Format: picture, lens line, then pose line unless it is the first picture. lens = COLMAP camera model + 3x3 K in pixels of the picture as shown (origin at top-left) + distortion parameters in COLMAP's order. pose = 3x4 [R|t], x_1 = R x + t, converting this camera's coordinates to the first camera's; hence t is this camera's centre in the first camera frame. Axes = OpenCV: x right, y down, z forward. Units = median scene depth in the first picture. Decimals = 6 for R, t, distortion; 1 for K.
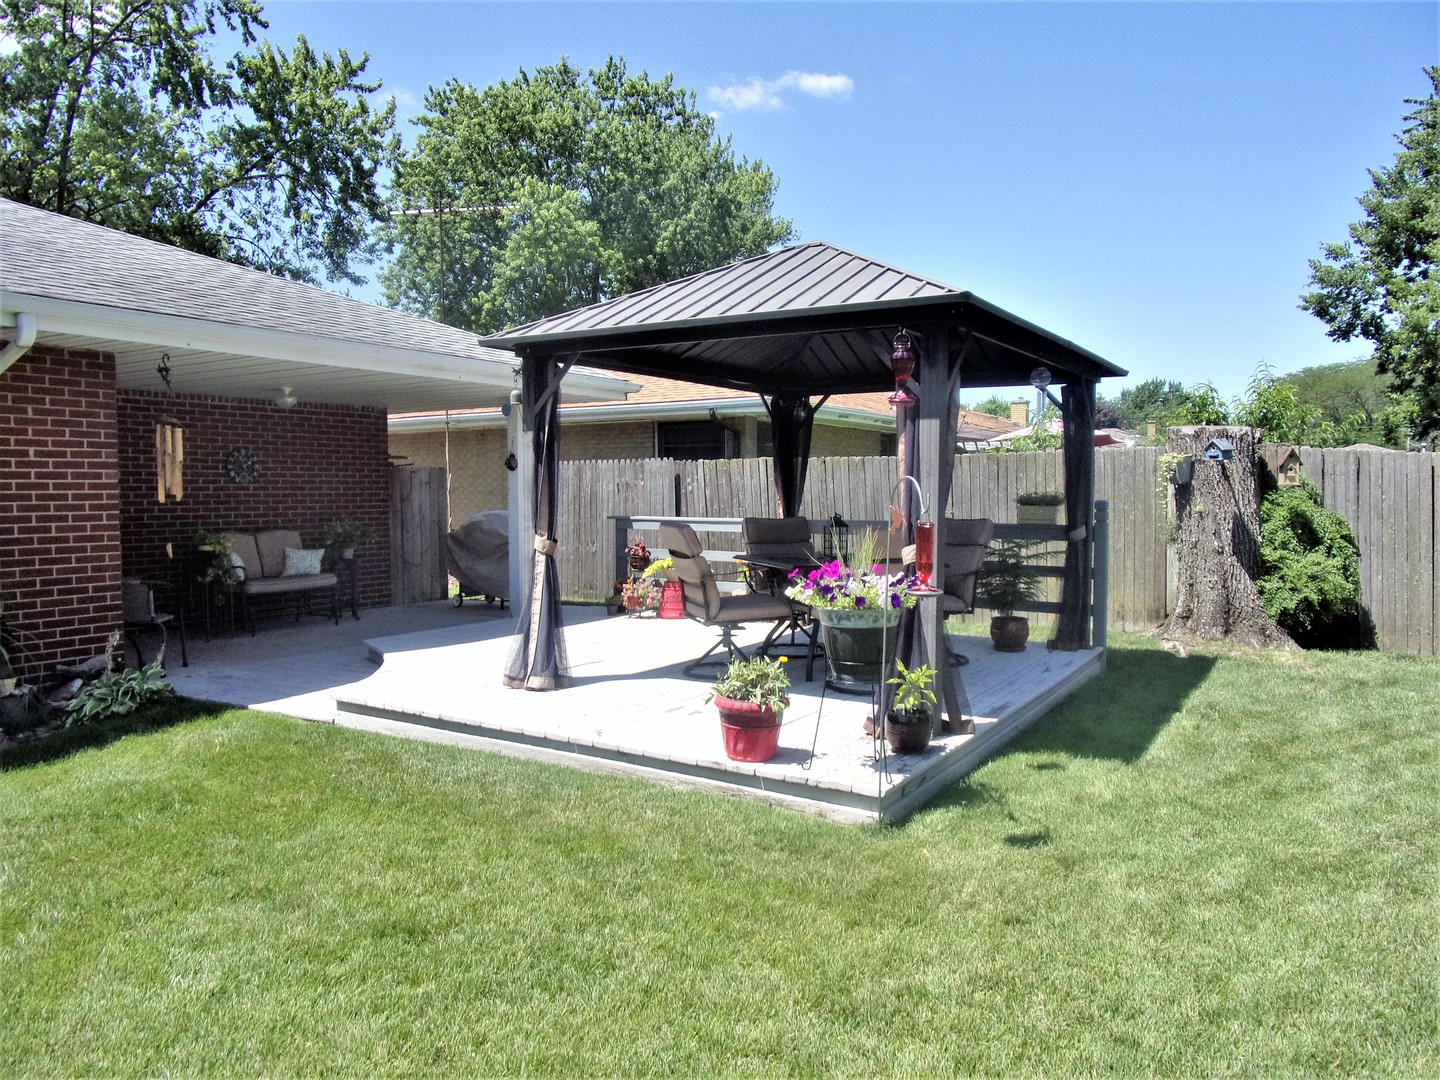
lens RADIAL K [[1041.4, 0, 719.0], [0, 1041.4, 546.7], [0, 0, 1]] dist [-0.000921, 0.003266]
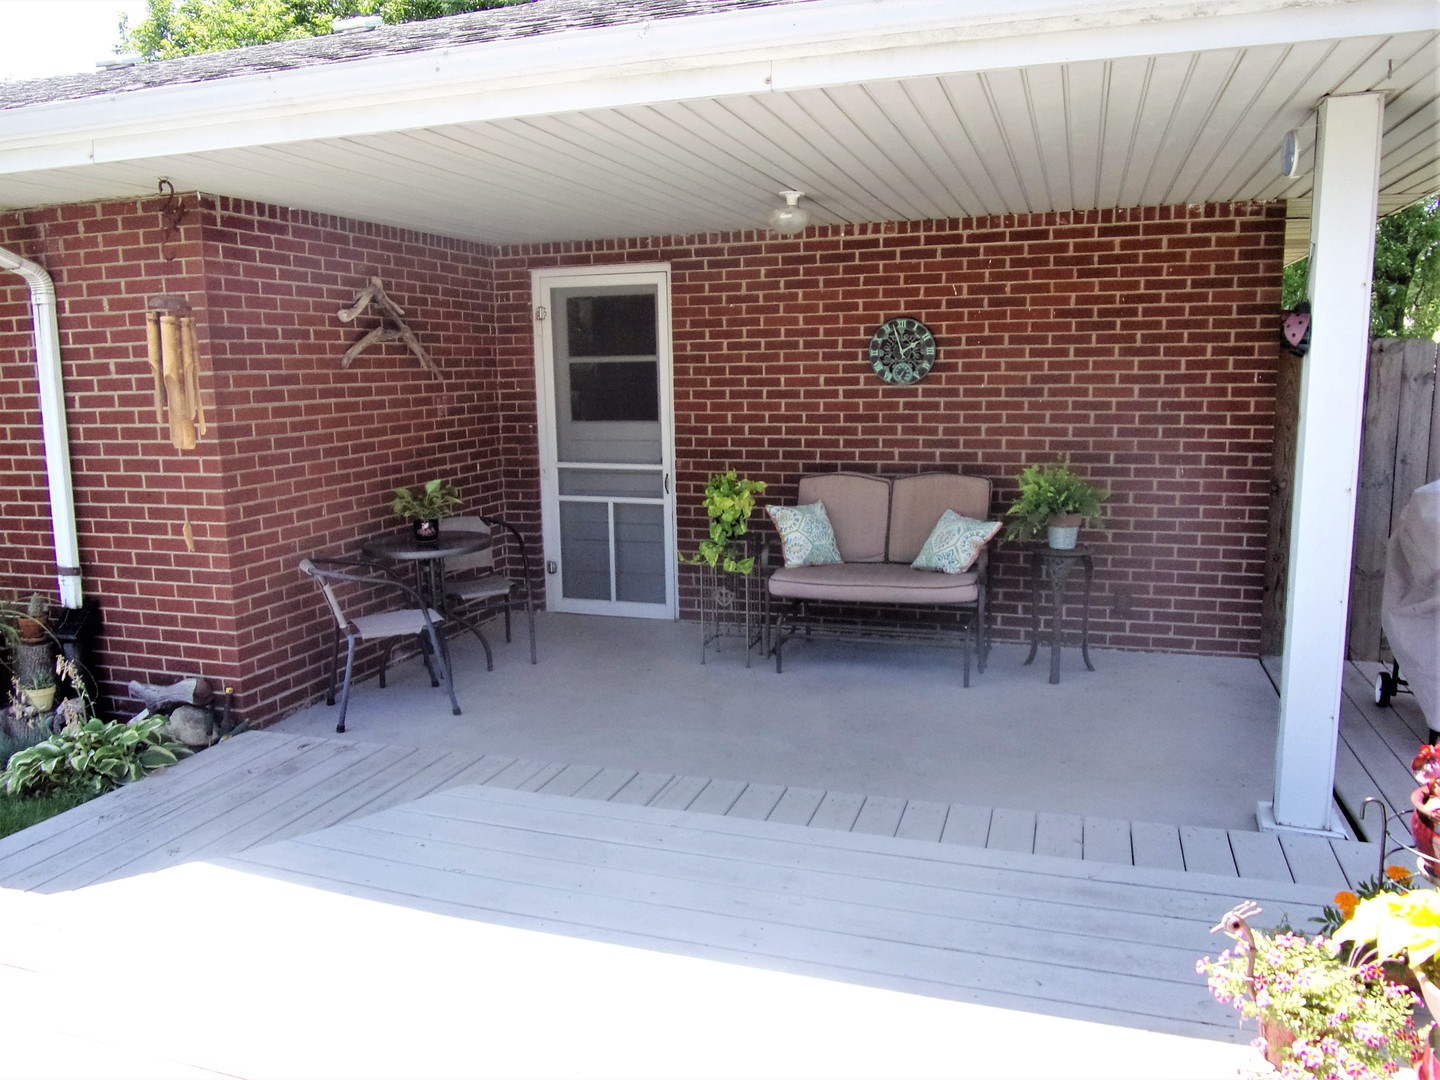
lens RADIAL K [[1096.6, 0, 726.1], [0, 1096.6, 550.8], [0, 0, 1]] dist [-0.024249, 0.004333]
pose [[0.230330, 0.165091, -0.959006, 0.032289], [-0.033694, 0.986266, 0.161691, -0.025037], [0.972529, -0.004929, 0.232729, 0.304947]]
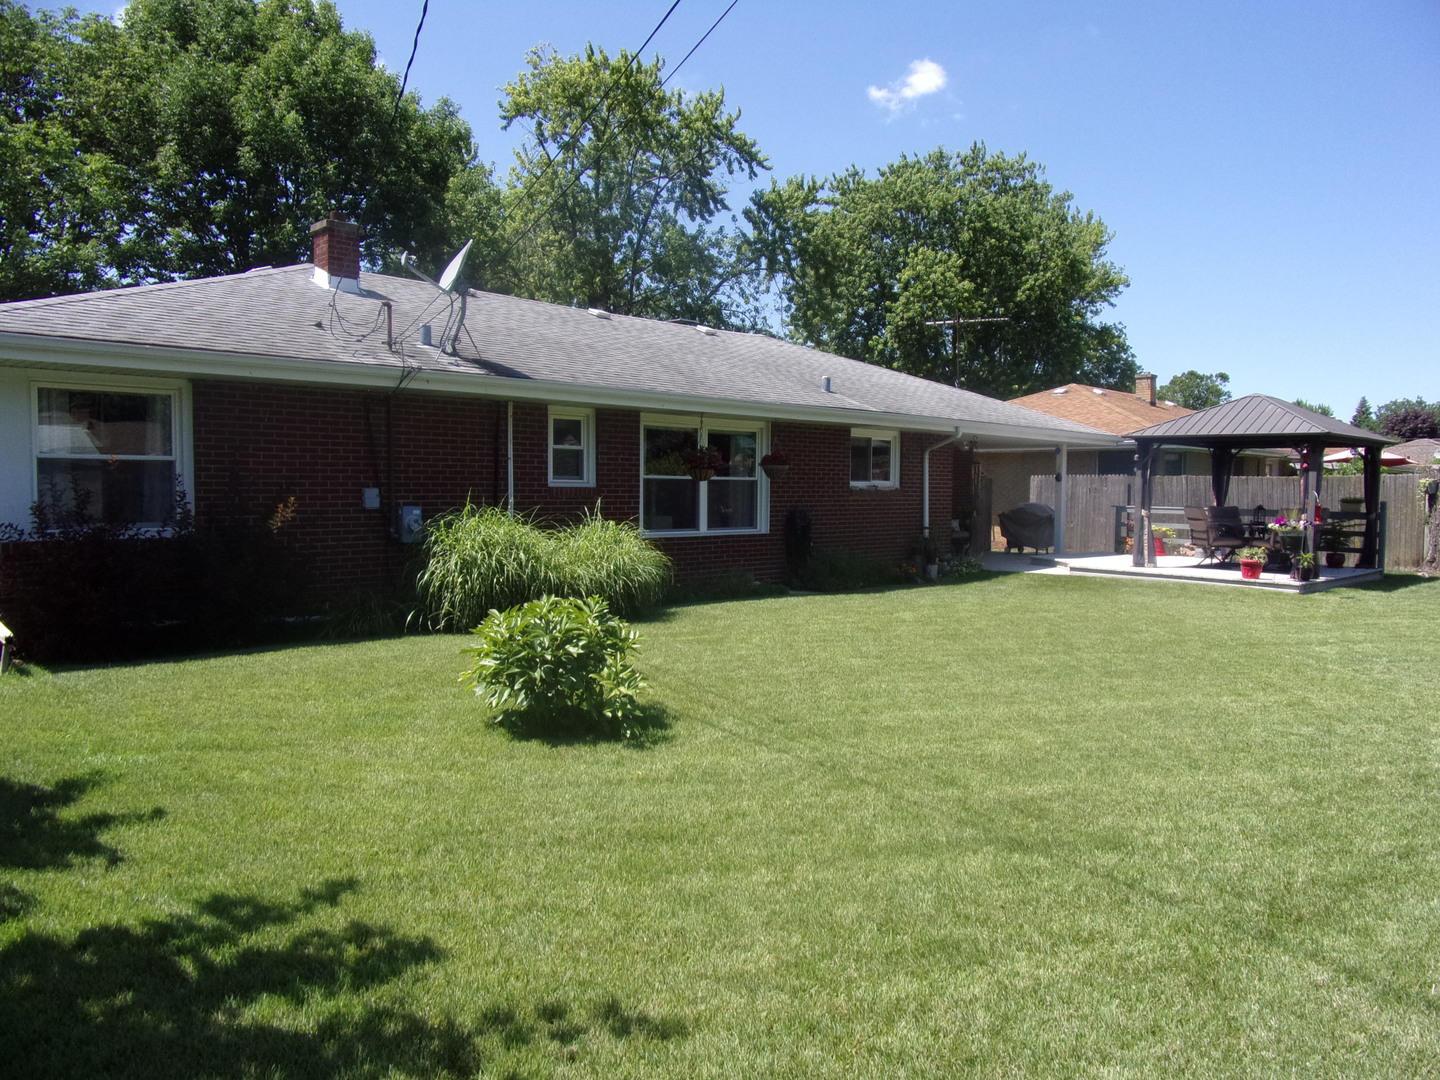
lens RADIAL K [[1042.4, 0, 720.0], [0, 1042.4, 540.0], [0, 0, 1]] dist [-0.042055, 0.001196]
pose [[0.968750, 0.026499, -0.246620, -0.133111], [-0.028200, 0.999597, -0.003365, 0.024827], [0.246431, 0.010214, 0.969106, -0.422444]]
